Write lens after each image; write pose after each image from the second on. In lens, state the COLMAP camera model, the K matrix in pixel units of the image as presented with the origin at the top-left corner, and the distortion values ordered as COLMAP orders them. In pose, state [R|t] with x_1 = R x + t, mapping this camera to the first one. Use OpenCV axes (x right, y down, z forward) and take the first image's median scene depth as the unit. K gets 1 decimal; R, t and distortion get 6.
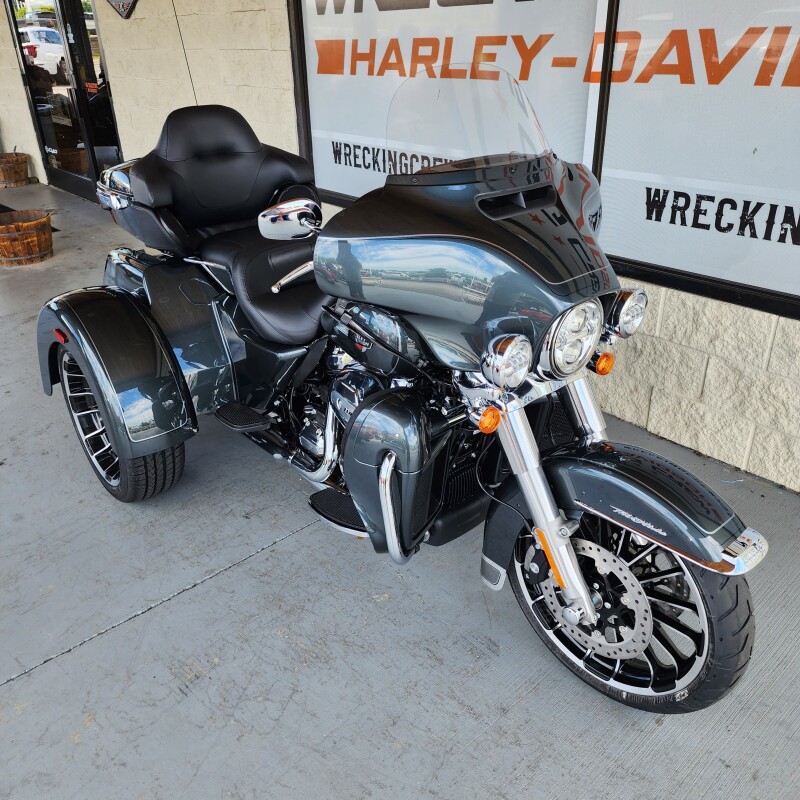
lens RADIAL K [[725.1, 0, 397.7], [0, 725.1, 389.7], [0, 0, 1]] dist [0.039438, -0.007427]
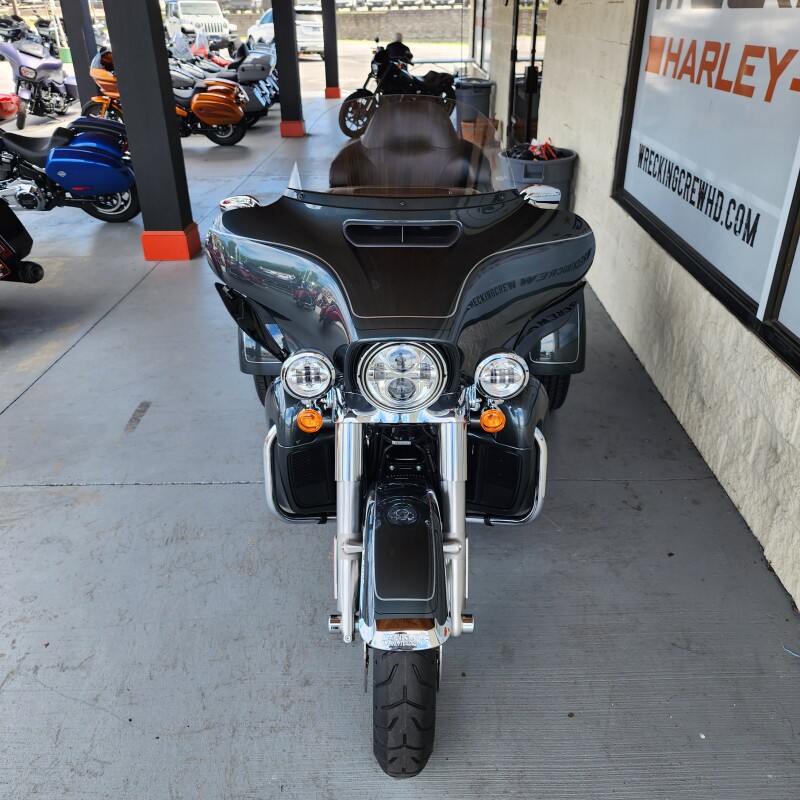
lens RADIAL K [[720.9, 0, 392.8], [0, 720.9, 388.3], [0, 0, 1]] dist [0.037509, -0.014315]
pose [[0.743851, 0.320552, -0.586458, 0.501843], [-0.297049, 0.944611, 0.139544, -0.116881], [0.598705, 0.070407, 0.797869, 0.115965]]
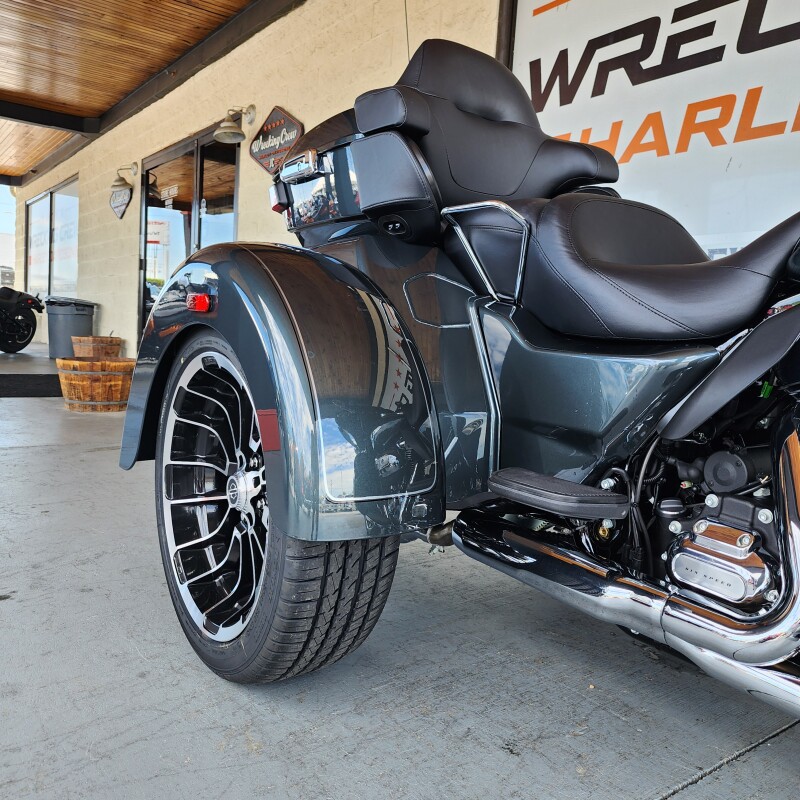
lens RADIAL K [[725.4, 0, 400.0], [0, 725.4, 400.0], [0, 0, 1]] dist [0.034116, -0.012118]
pose [[0.993395, 0.095050, -0.064287, -0.252612], [-0.111635, 0.930153, -0.349790, 0.134606], [0.026550, 0.354657, 0.934620, 0.493946]]
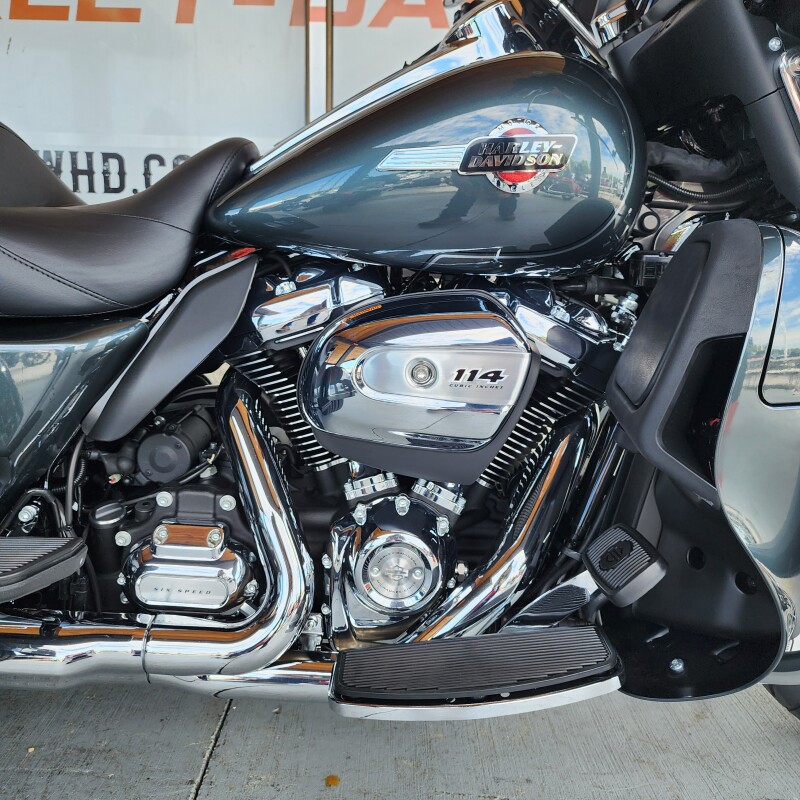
lens RADIAL K [[720.9, 0, 392.8], [0, 720.9, 388.3], [0, 0, 1]] dist [0.037509, -0.014315]
pose [[0.658764, -0.109840, 0.744288, -0.278079], [0.299009, 0.946023, -0.125040, 0.052454], [-0.690379, 0.304921, 0.656049, 0.581707]]
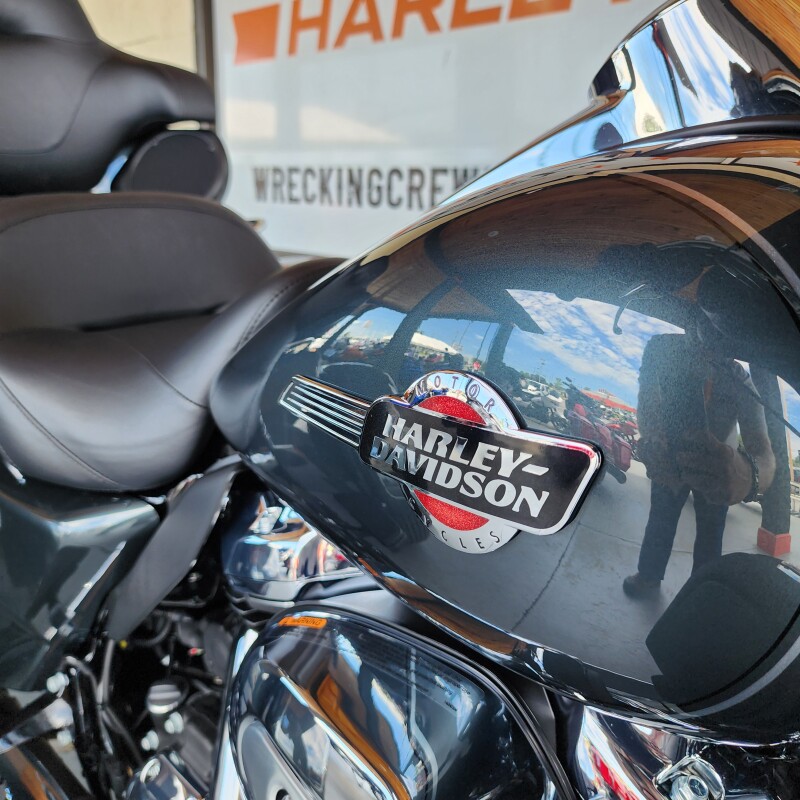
lens RADIAL K [[743.9, 0, 400.0], [0, 743.9, 400.0], [0, 0, 1]] dist [0.006453, -0.002923]
pose [[0.992413, 0.020640, 0.121204, -0.057754], [0.001352, 0.983917, -0.178620, -0.039016], [-0.122942, 0.177429, 0.976424, 0.596556]]
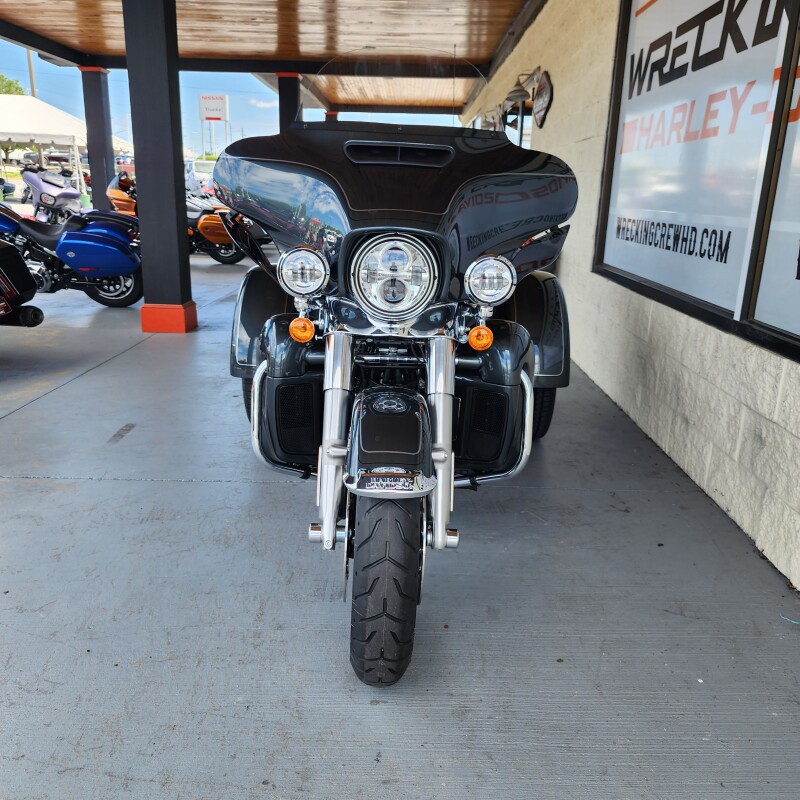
lens RADIAL K [[721.8, 0, 385.2], [0, 721.8, 394.8], [0, 0, 1]] dist [0.032158, -0.007188]
pose [[0.740155, 0.224619, -0.633812, 0.564927], [-0.334420, 0.940689, -0.057156, 0.092097], [0.583382, 0.254264, 0.771372, 0.140218]]
